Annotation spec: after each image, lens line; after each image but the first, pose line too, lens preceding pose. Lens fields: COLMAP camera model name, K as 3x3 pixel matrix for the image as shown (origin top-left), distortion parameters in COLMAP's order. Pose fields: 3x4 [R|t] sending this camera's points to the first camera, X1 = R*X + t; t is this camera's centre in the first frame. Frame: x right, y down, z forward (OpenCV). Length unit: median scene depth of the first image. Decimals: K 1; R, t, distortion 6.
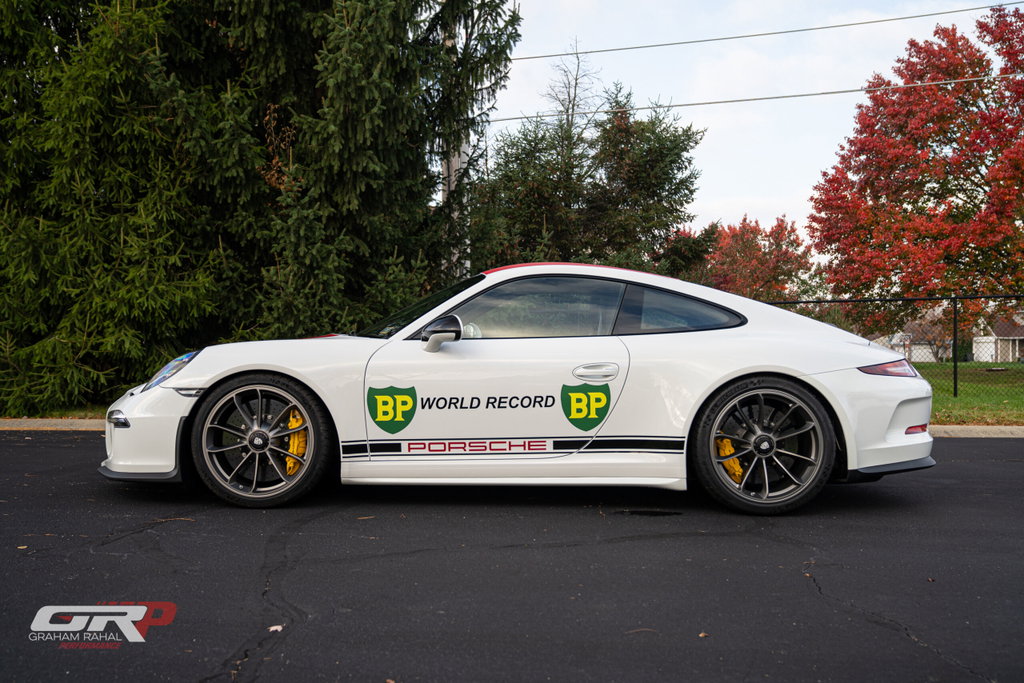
lens RADIAL K [[1022.5, 0, 509.4], [0, 1022.5, 342.5], [0, 0, 1]] dist [-0.011805, 0.000000]
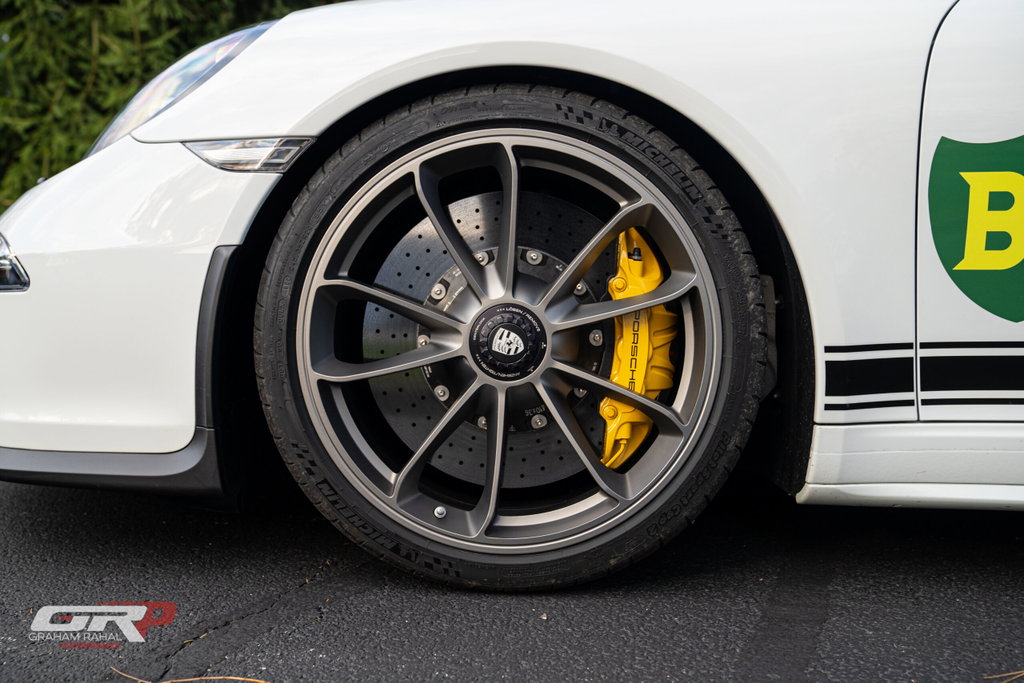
lens RADIAL K [[1054.6, 0, 512.7], [0, 1054.6, 340.6], [0, 0, 1]] dist [0.042520, 0.000000]
pose [[0.999849, 0.010939, -0.013482, -0.239660], [-0.009934, 0.997322, 0.072464, 0.075855], [0.014239, -0.072319, 0.997280, 0.724016]]
